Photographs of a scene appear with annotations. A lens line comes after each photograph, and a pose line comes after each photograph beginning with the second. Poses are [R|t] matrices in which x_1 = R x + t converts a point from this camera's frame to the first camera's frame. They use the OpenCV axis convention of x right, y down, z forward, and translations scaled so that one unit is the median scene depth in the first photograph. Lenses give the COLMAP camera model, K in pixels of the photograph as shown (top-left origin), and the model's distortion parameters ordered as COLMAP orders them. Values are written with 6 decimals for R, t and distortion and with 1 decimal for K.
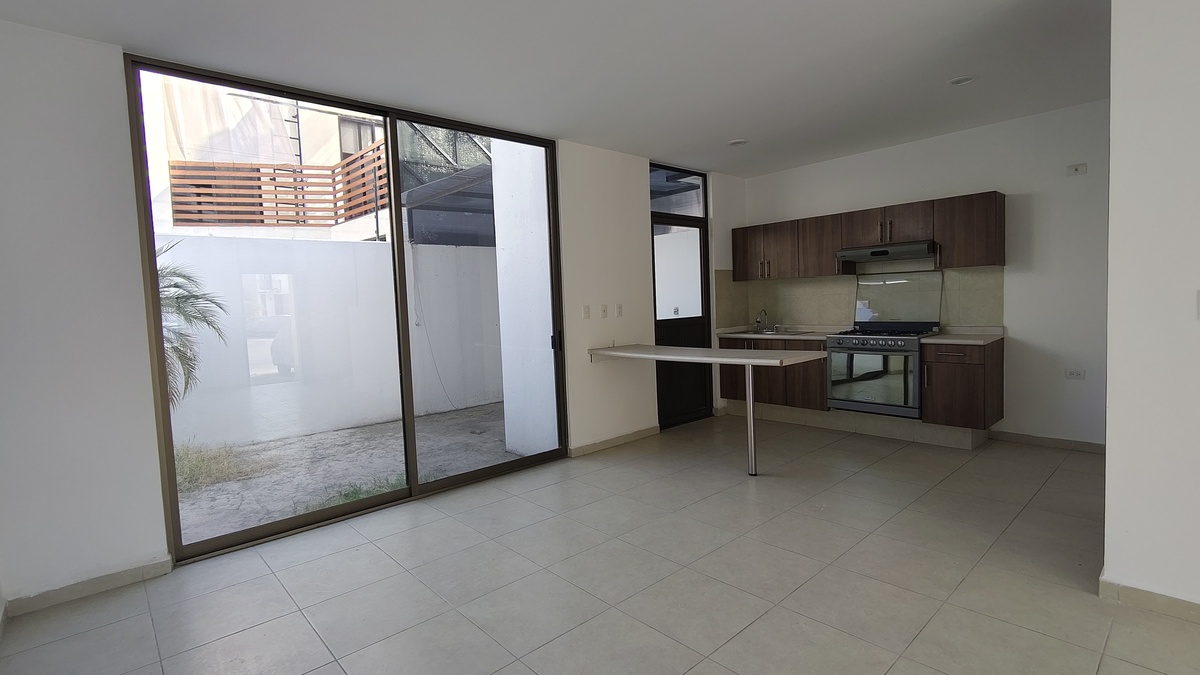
lens RADIAL K [[561.0, 0, 595.7], [0, 561.0, 333.4], [0, 0, 1]] dist [0.000754, -0.000666]
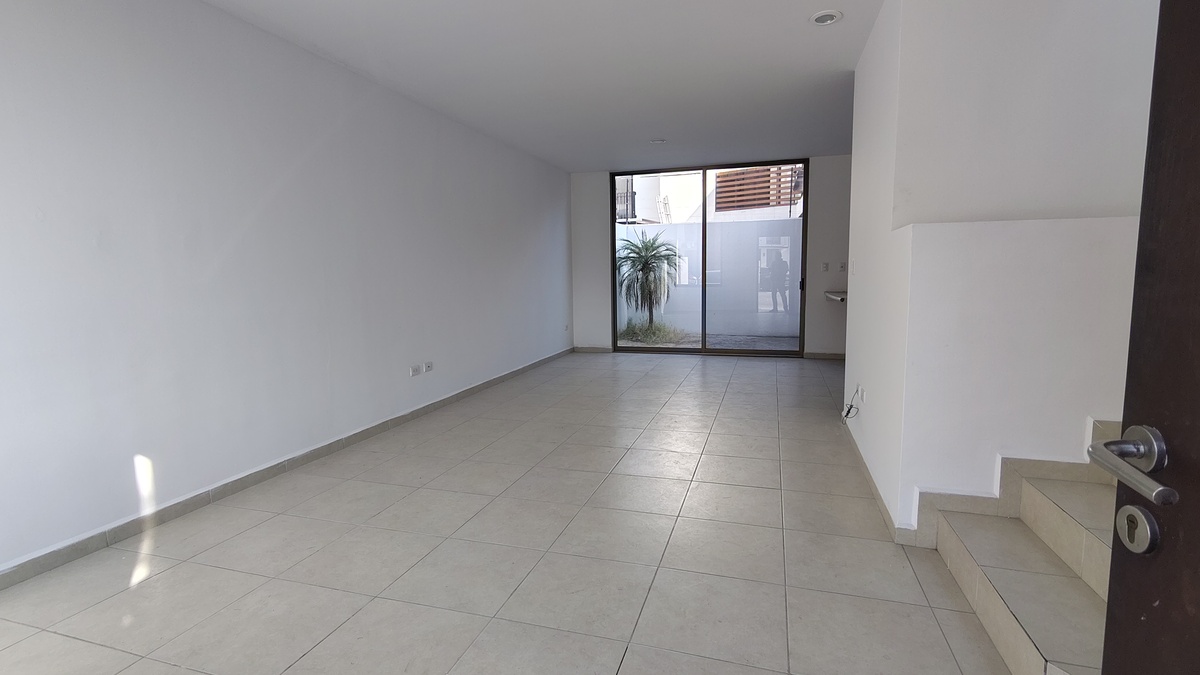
lens RADIAL K [[561.0, 0, 595.7], [0, 561.0, 333.4], [0, 0, 1]] dist [0.000754, -0.000666]
pose [[0.508412, 0.124836, -0.852017, 0.953607], [-0.054357, 0.992115, 0.112927, 0.002757], [0.859396, -0.011100, 0.511189, -0.314843]]
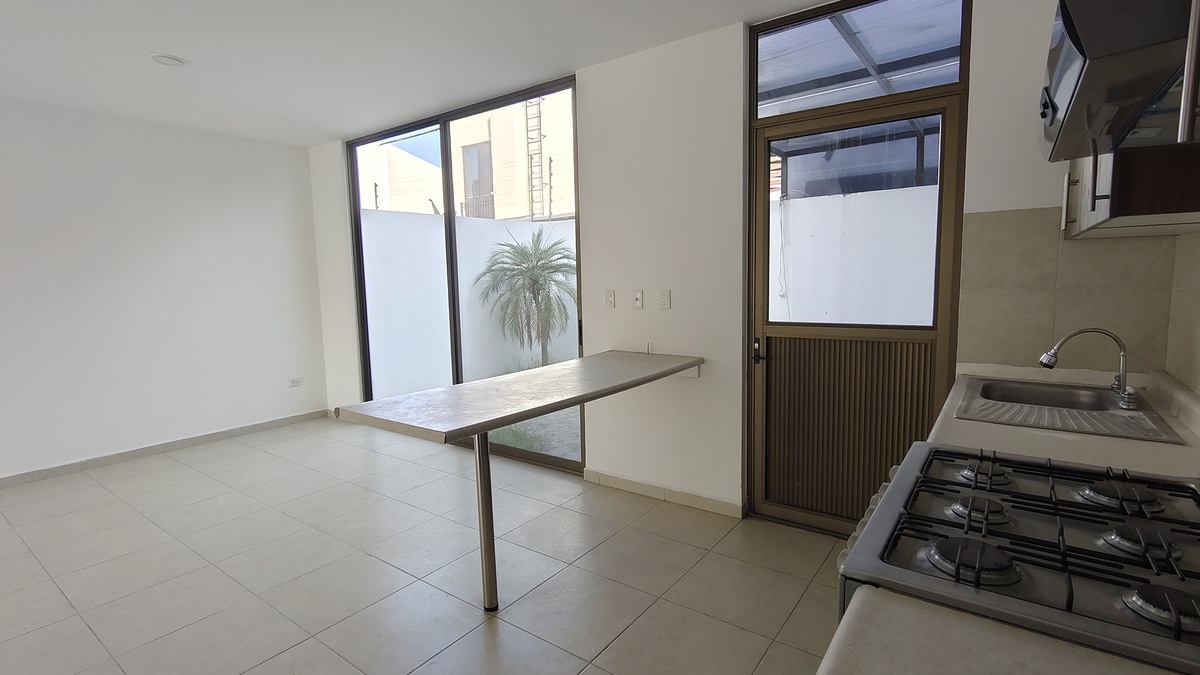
lens RADIAL K [[561.0, 0, 595.7], [0, 561.0, 333.4], [0, 0, 1]] dist [0.000754, -0.000666]
pose [[0.196227, 0.136883, -0.970957, 0.664688], [-0.041231, 0.990484, 0.131303, -0.085037], [0.979691, 0.014269, 0.200004, 0.801387]]
